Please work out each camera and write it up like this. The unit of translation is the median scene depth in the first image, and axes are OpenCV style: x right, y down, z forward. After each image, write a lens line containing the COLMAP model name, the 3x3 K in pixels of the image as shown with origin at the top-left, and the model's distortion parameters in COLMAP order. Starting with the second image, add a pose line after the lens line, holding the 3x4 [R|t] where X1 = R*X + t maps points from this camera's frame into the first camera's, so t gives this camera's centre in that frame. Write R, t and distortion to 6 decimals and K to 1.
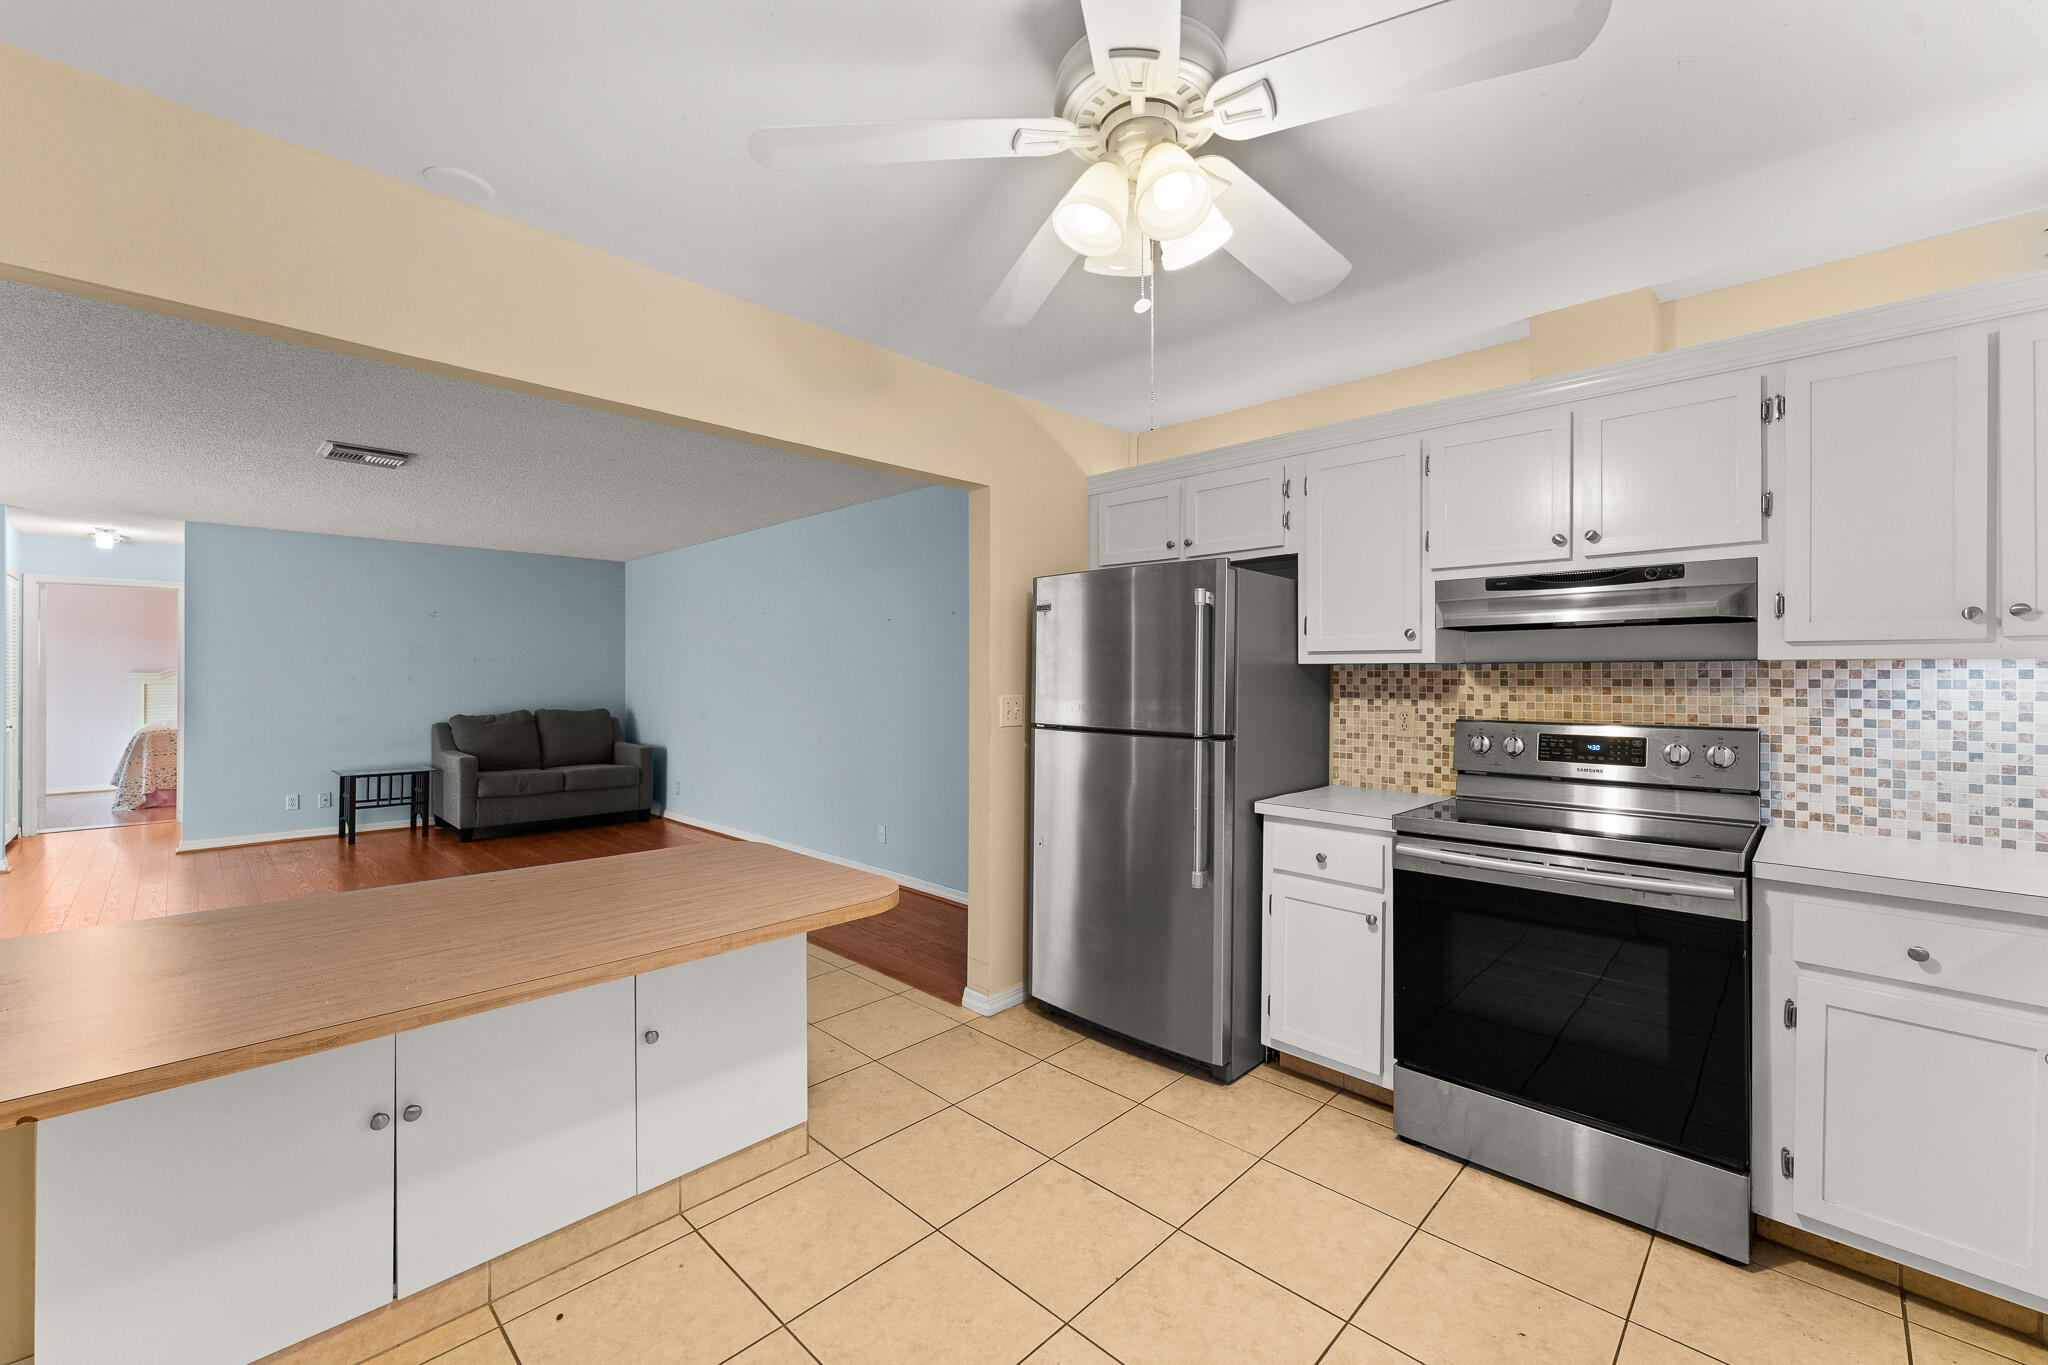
lens RADIAL K [[828.4, 0, 1012.9], [0, 828.4, 671.0], [0, 0, 1]] dist [0.000590, 0.000017]
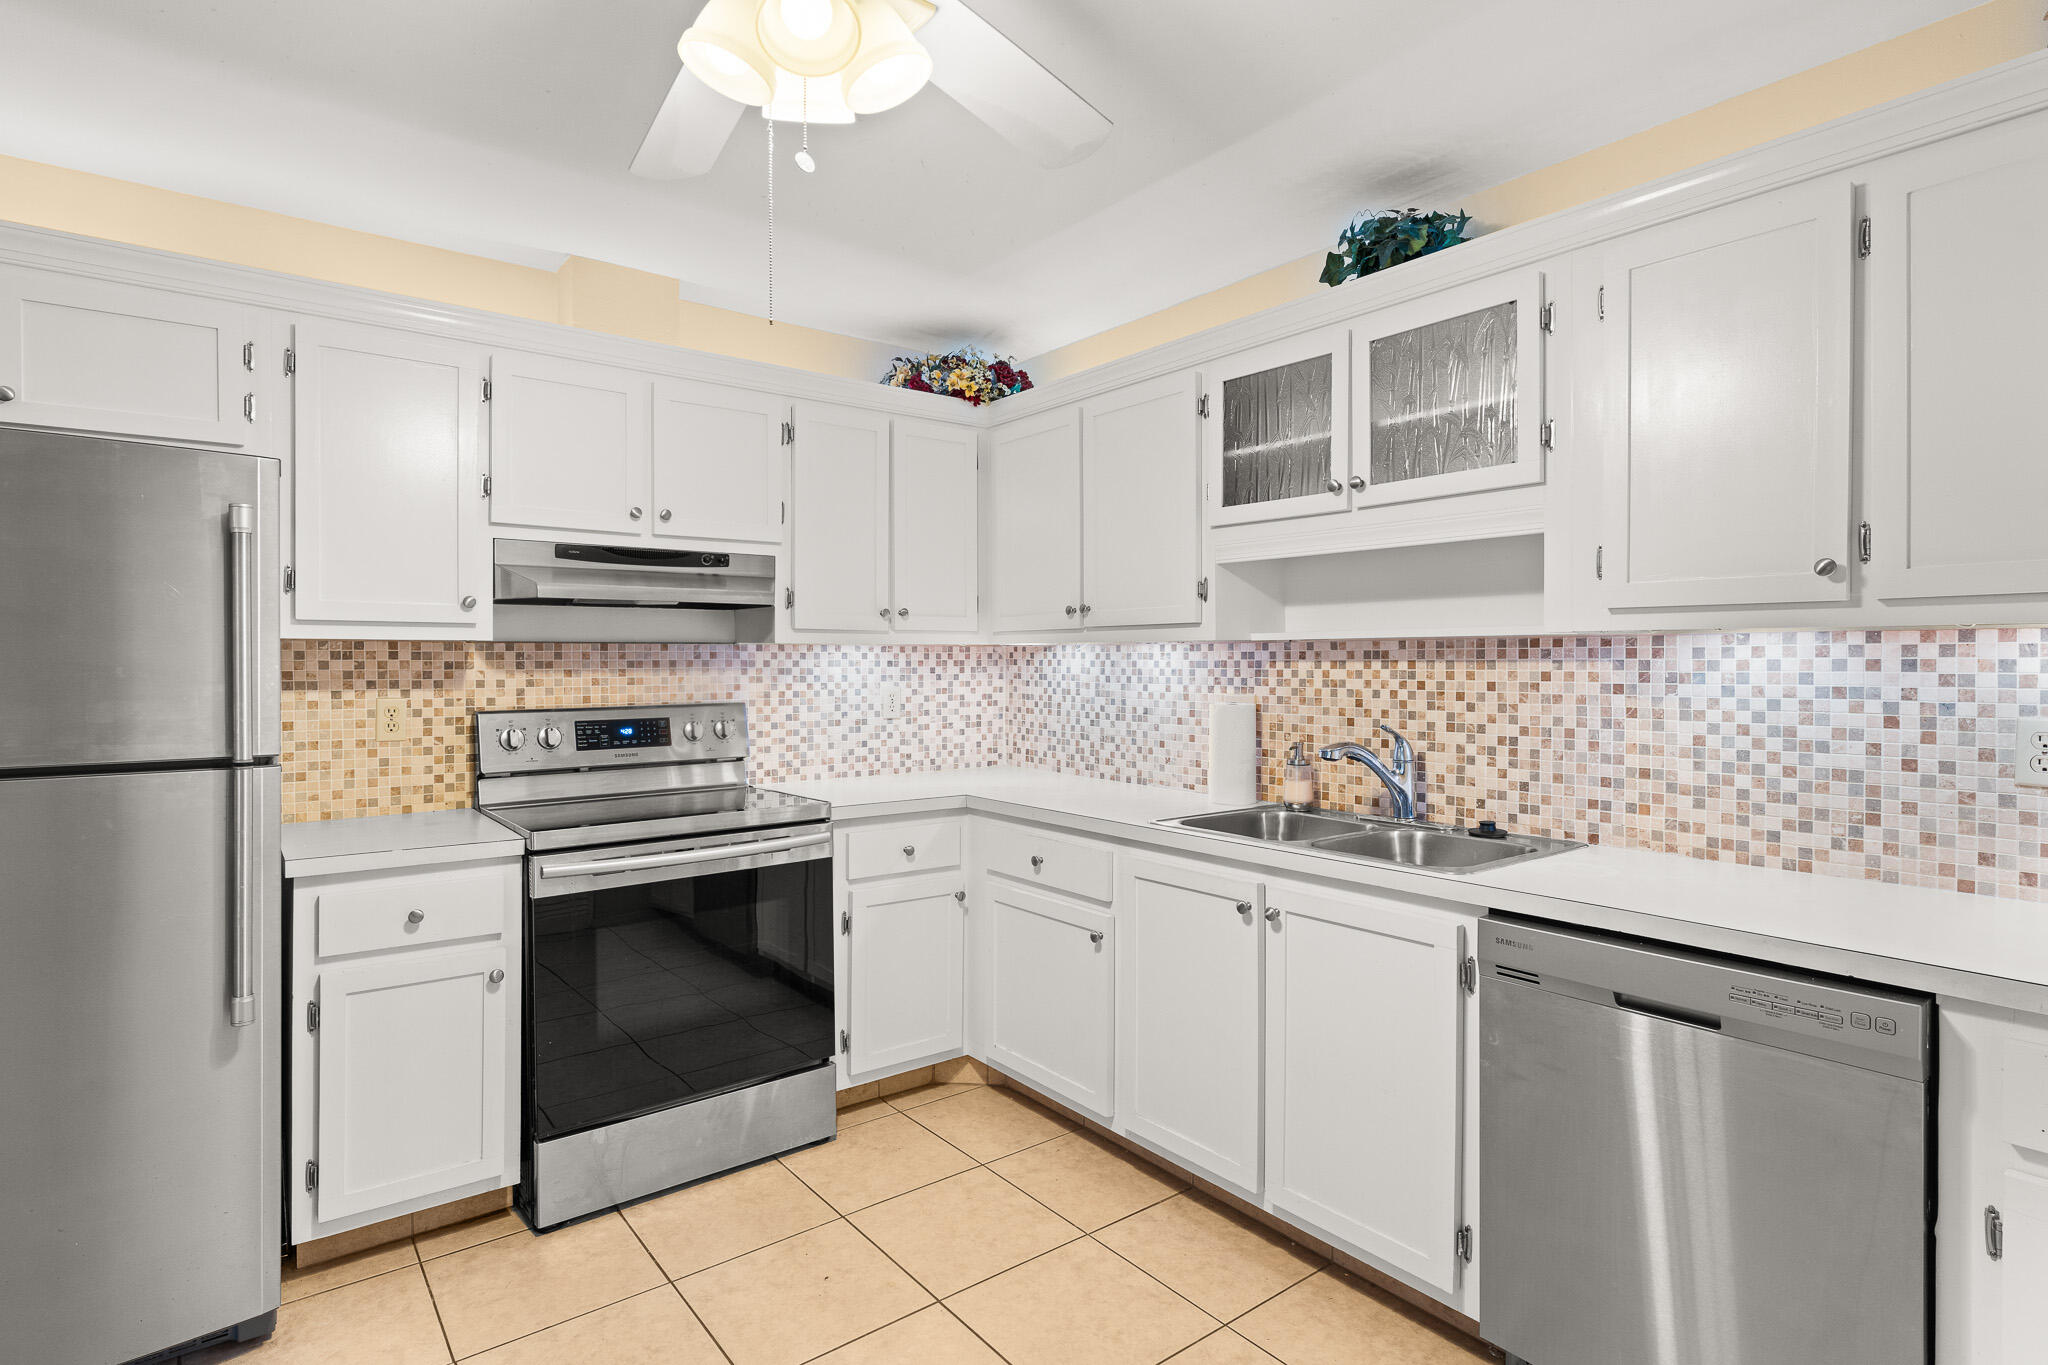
lens RADIAL K [[1029.2, 0, 1017.5], [0, 1029.2, 669.8], [0, 0, 1]] dist [-0.000848, -0.000331]
pose [[0.132299, -0.009935, 0.991160, -0.369090], [-0.002537, 0.999943, 0.010362, 0.006043], [-0.991207, -0.003885, 0.132267, 0.336385]]
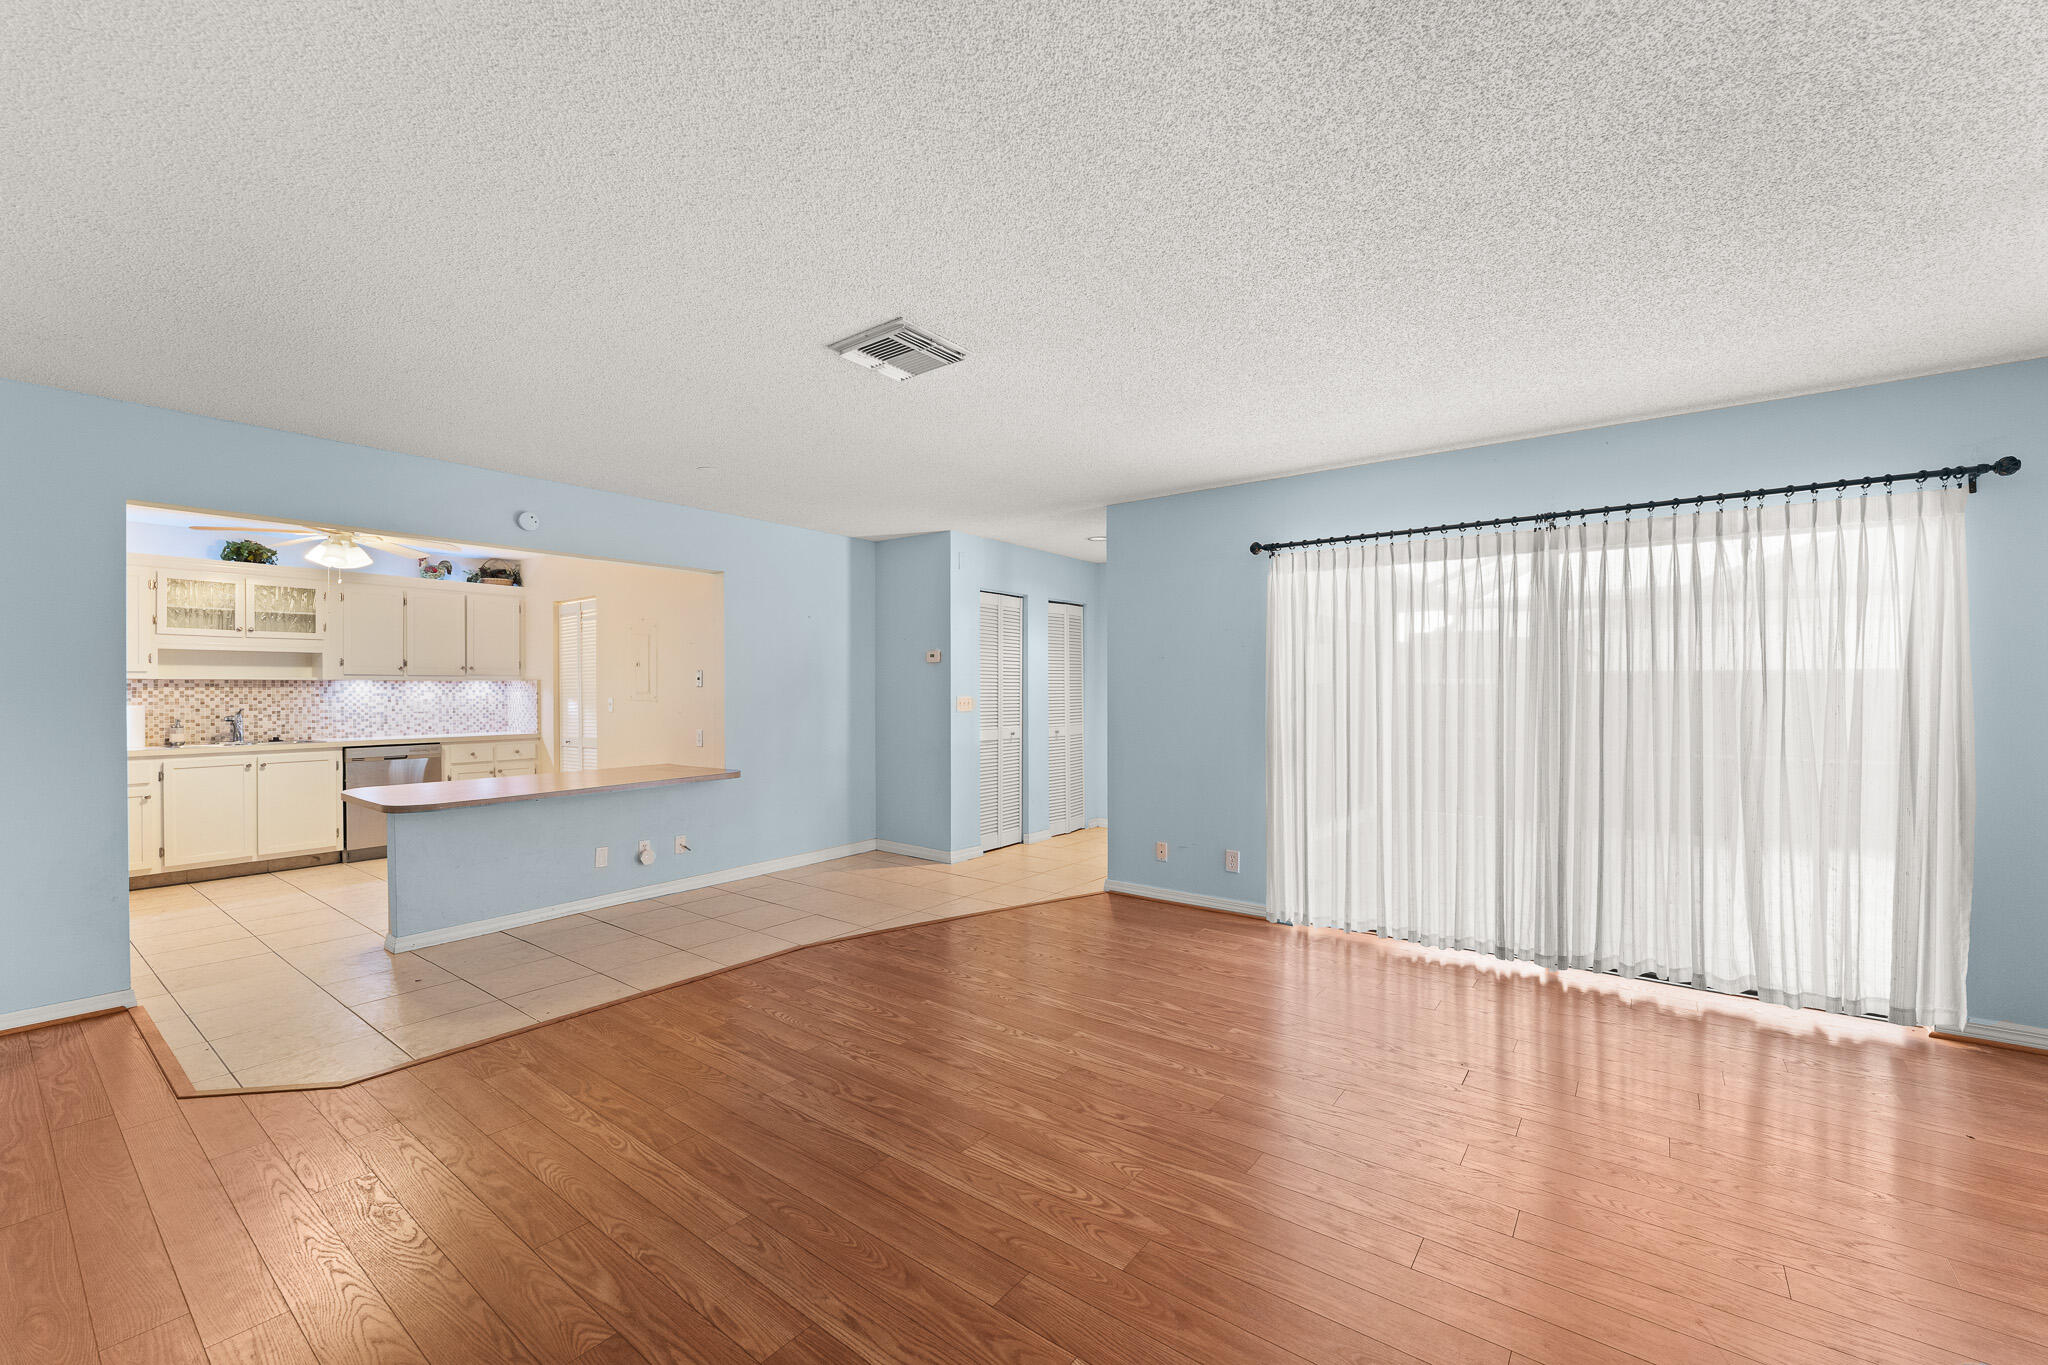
lens RADIAL K [[824.3, 0, 1018.6], [0, 824.3, 693.8], [0, 0, 1]] dist [0.000334, -0.000002]
pose [[-0.992271, 0.002034, -0.124076, -1.141704], [0.001797, 0.999996, 0.002018, 0.022313], [0.124079, 0.001780, -0.992271, 2.421313]]
